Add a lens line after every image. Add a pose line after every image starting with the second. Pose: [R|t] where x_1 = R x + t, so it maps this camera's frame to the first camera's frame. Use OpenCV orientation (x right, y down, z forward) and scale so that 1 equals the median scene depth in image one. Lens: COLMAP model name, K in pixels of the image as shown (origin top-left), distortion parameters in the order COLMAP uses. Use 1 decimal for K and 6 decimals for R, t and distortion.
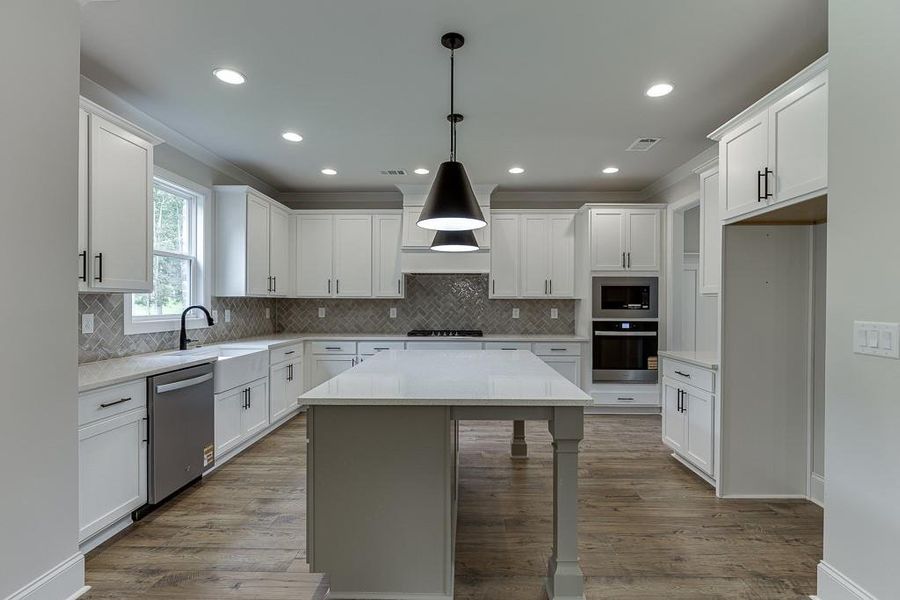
lens RADIAL K [[417.5, 0, 453.7], [0, 417.5, 303.3], [0, 0, 1]] dist [-0.002975, -0.000198]
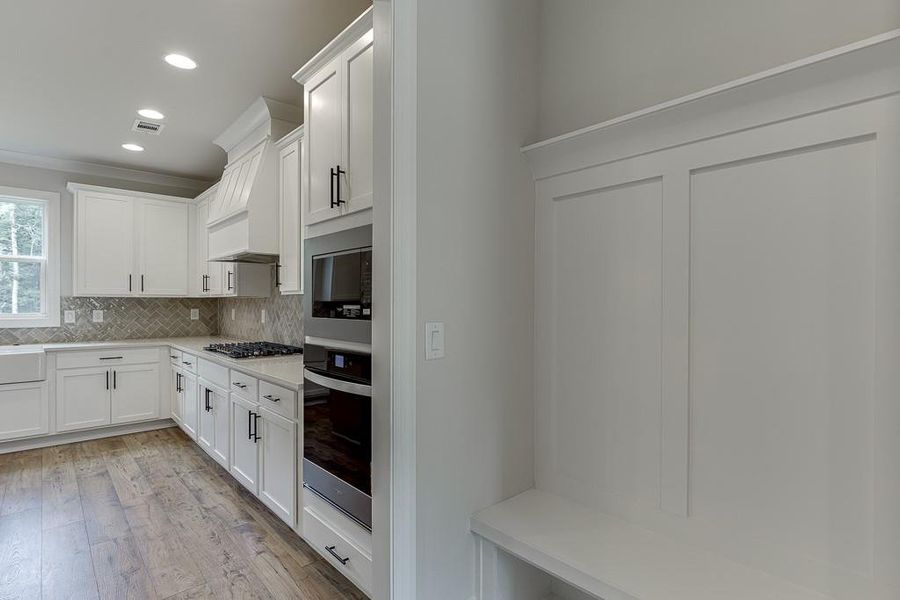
lens RADIAL K [[459.0, 0, 466.9], [0, 459.0, 305.4], [0, 0, 1]] dist [-0.003396, -0.000571]
pose [[0.701262, 0.001607, -0.712902, 0.787222], [0.000497, 0.999996, 0.002743, 0.001951], [0.712904, -0.002278, 0.701258, 0.790346]]
